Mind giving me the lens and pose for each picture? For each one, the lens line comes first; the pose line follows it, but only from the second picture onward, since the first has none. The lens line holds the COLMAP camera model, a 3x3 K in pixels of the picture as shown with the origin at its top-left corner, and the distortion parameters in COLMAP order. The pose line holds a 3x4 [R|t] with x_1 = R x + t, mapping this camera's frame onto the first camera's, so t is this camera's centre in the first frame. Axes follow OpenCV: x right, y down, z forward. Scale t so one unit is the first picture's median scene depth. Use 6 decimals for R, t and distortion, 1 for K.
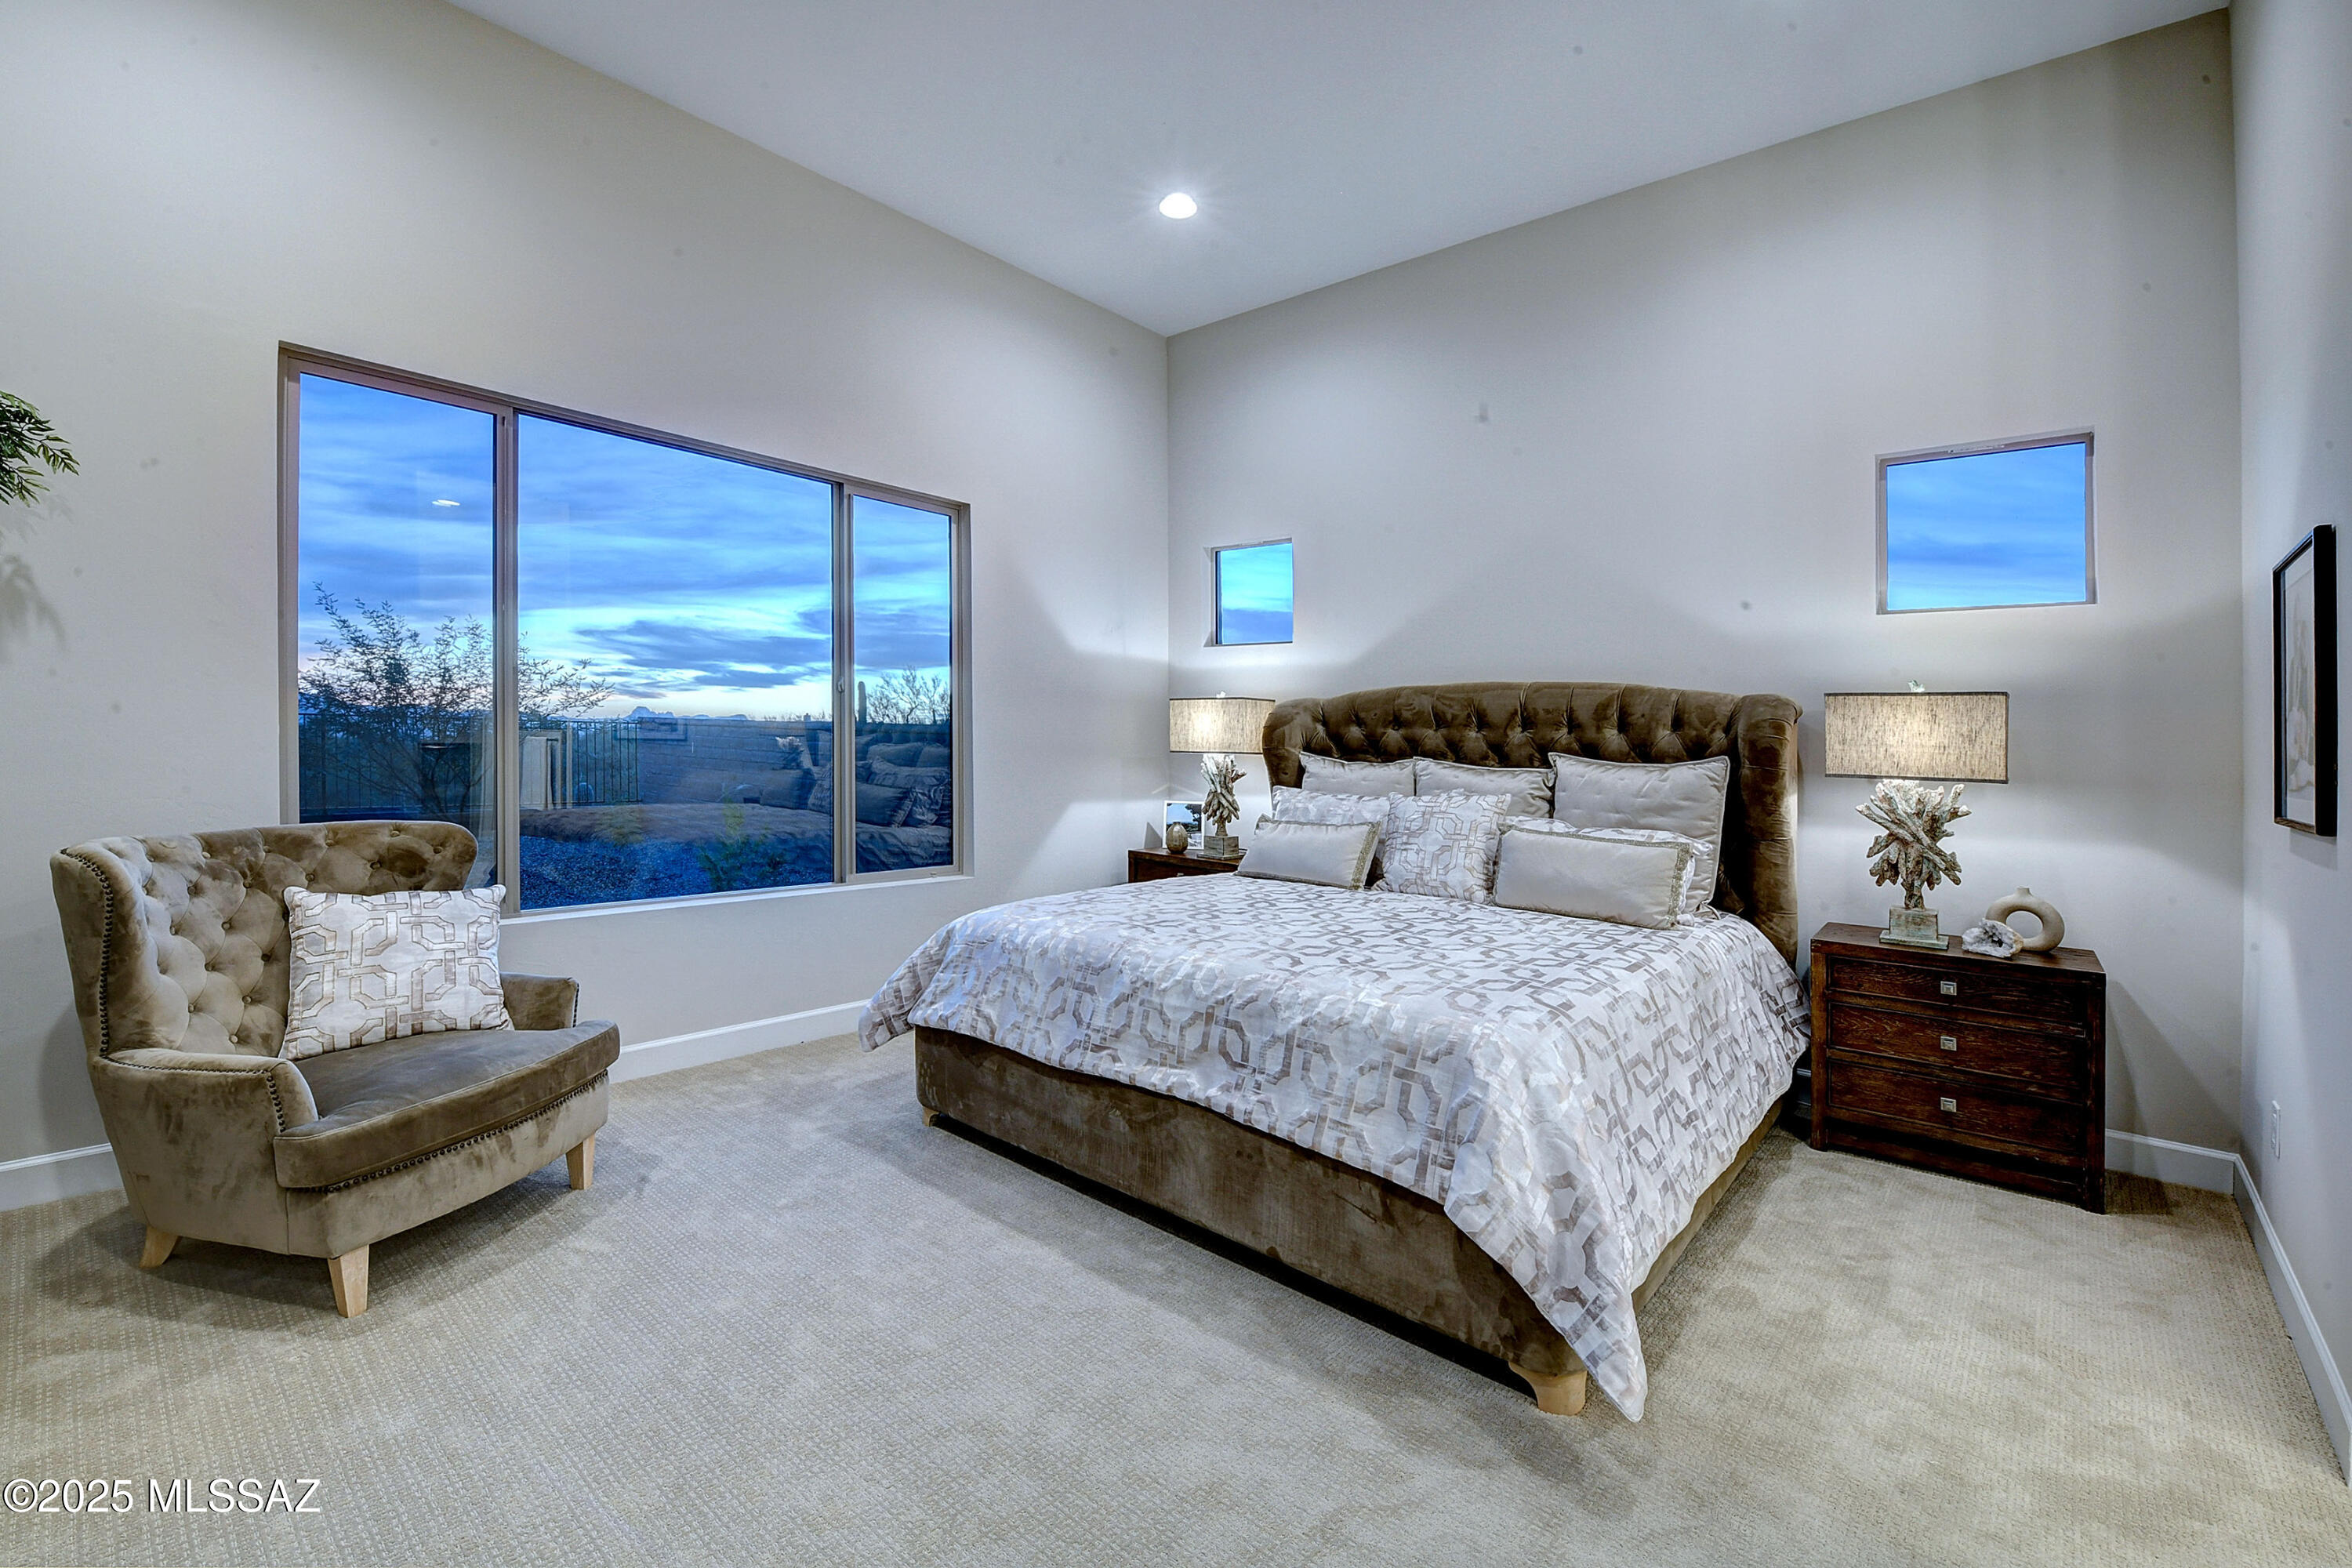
lens RADIAL K [[962.4, 0, 1138.0], [0, 962.4, 795.8], [0, 0, 1]] dist [-0.022563, -0.000402]
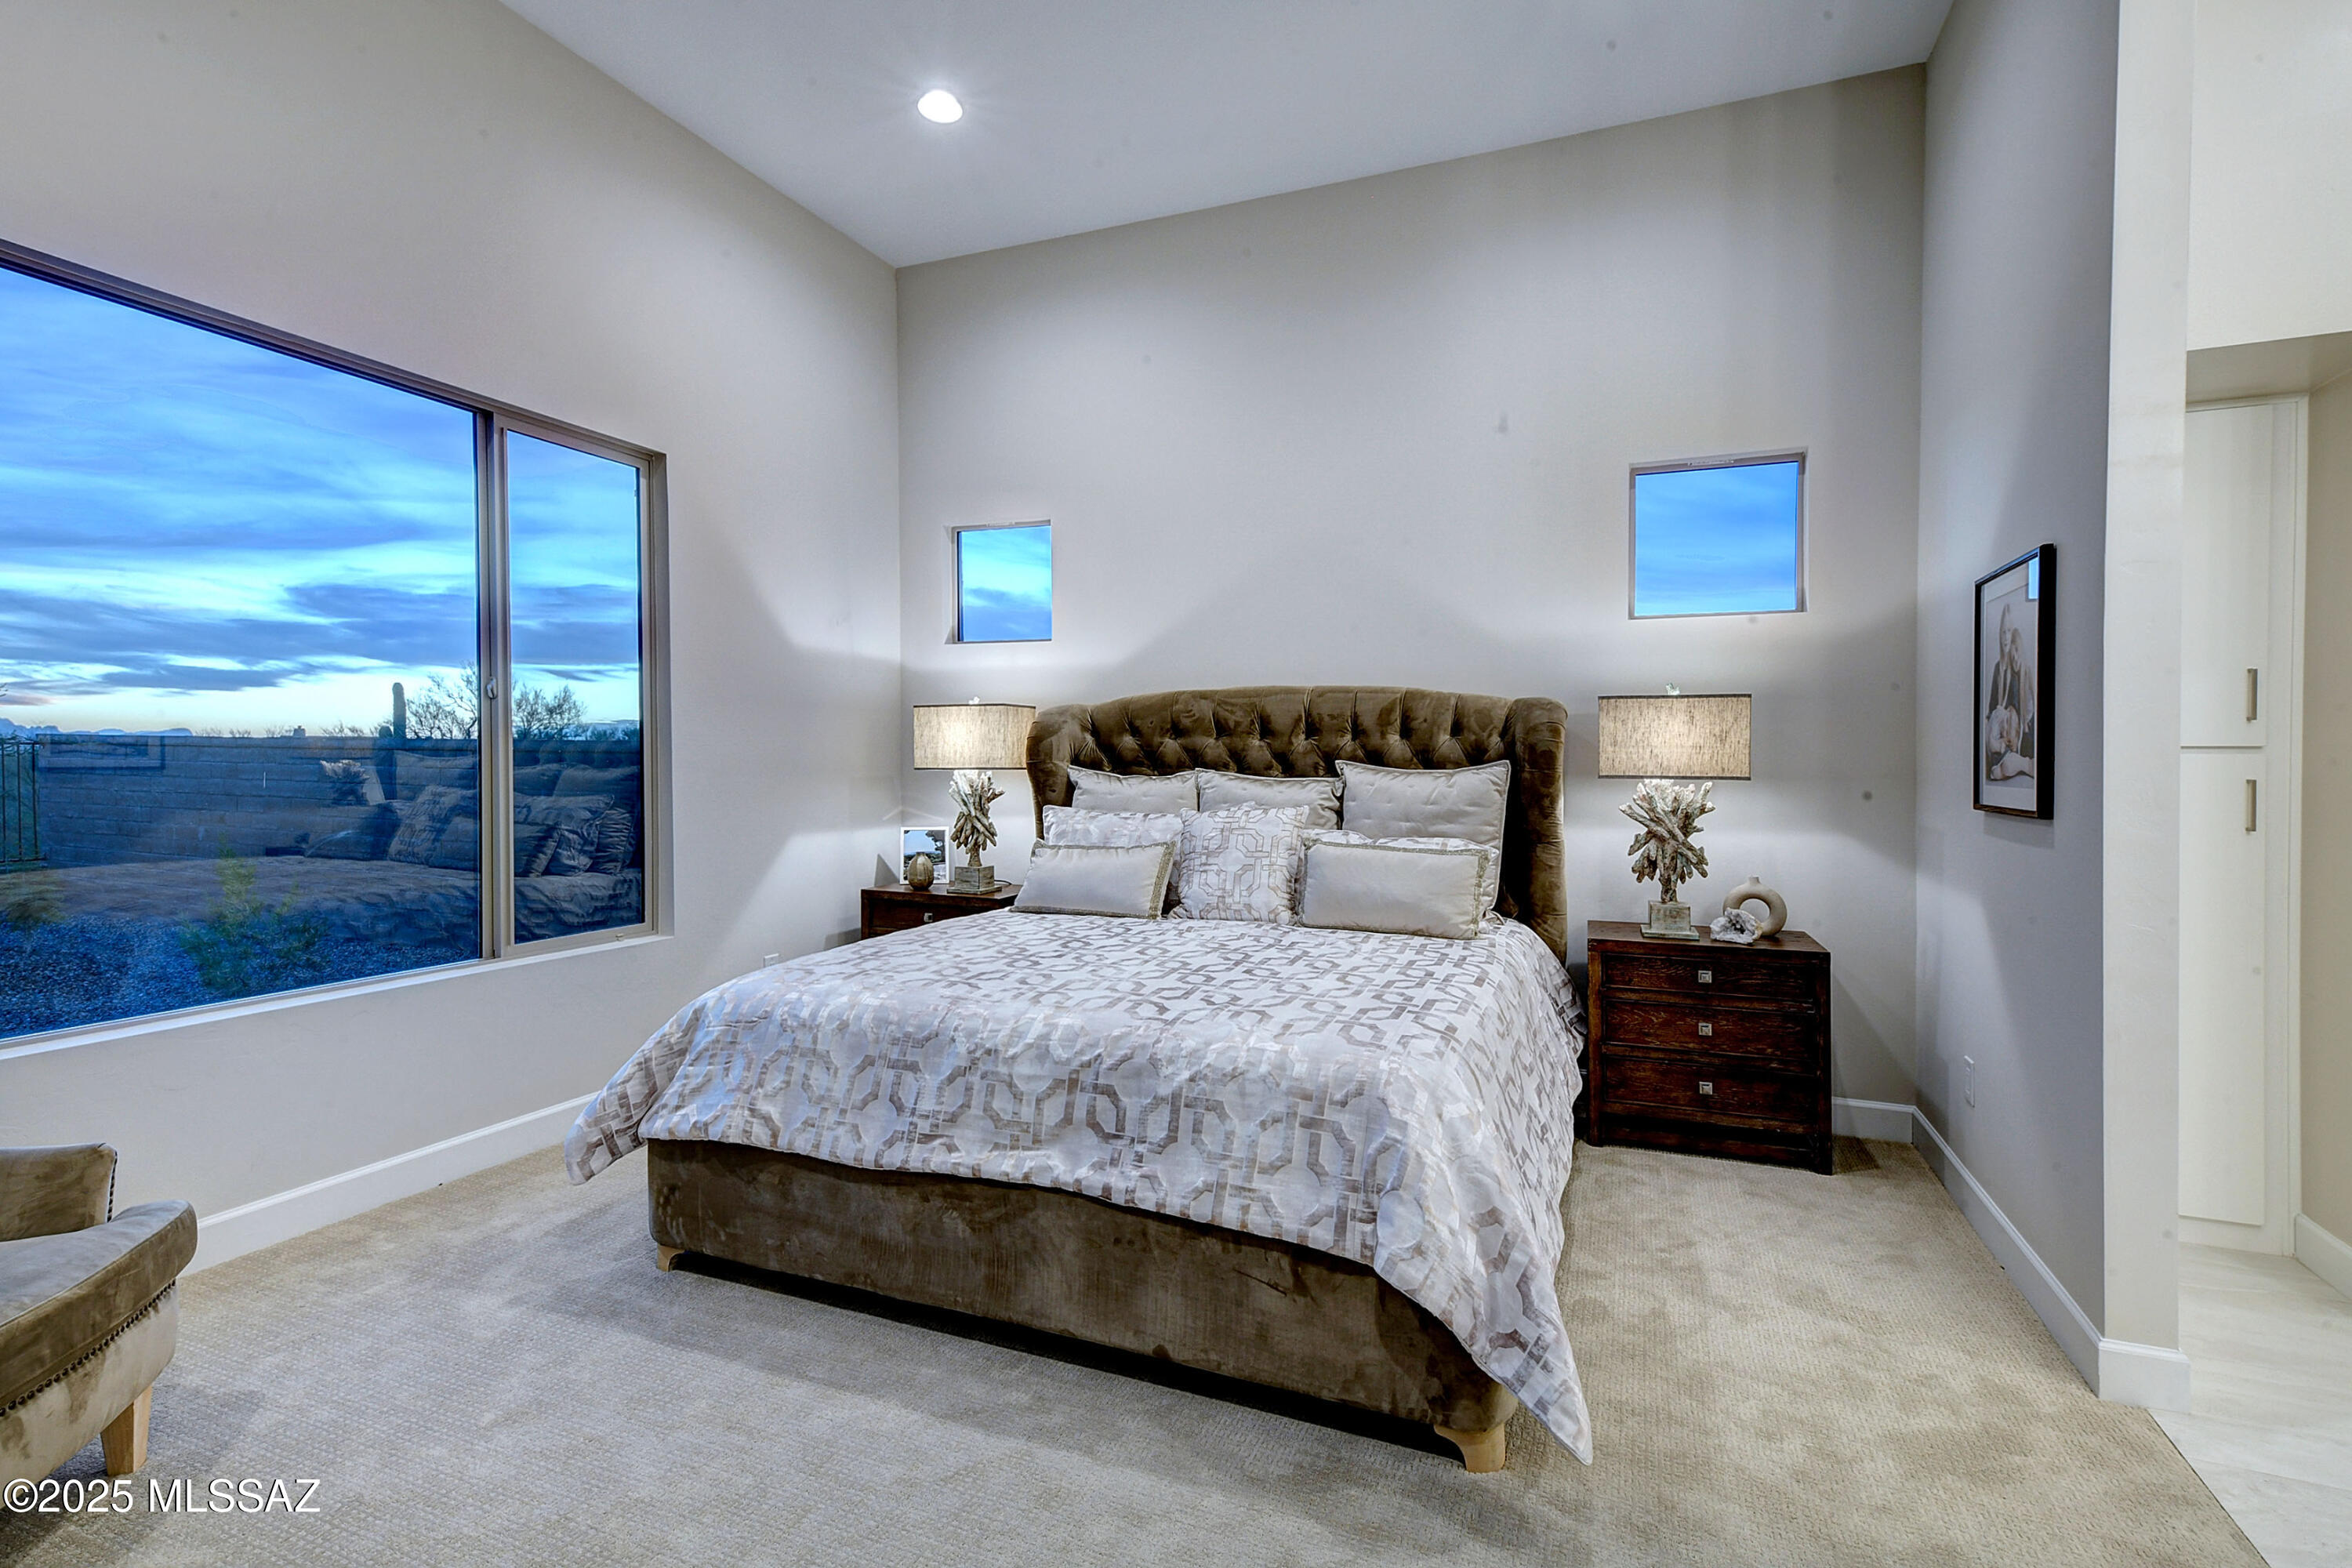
lens RADIAL K [[1094.4, 0, 1169.4], [0, 1094.4, 808.4], [0, 0, 1]] dist [0.012167, -0.000789]
pose [[0.945706, -0.034948, 0.323138, -0.116363], [0.036854, 0.999321, 0.000220, -0.006380], [-0.322926, 0.011701, 0.946352, 0.048104]]
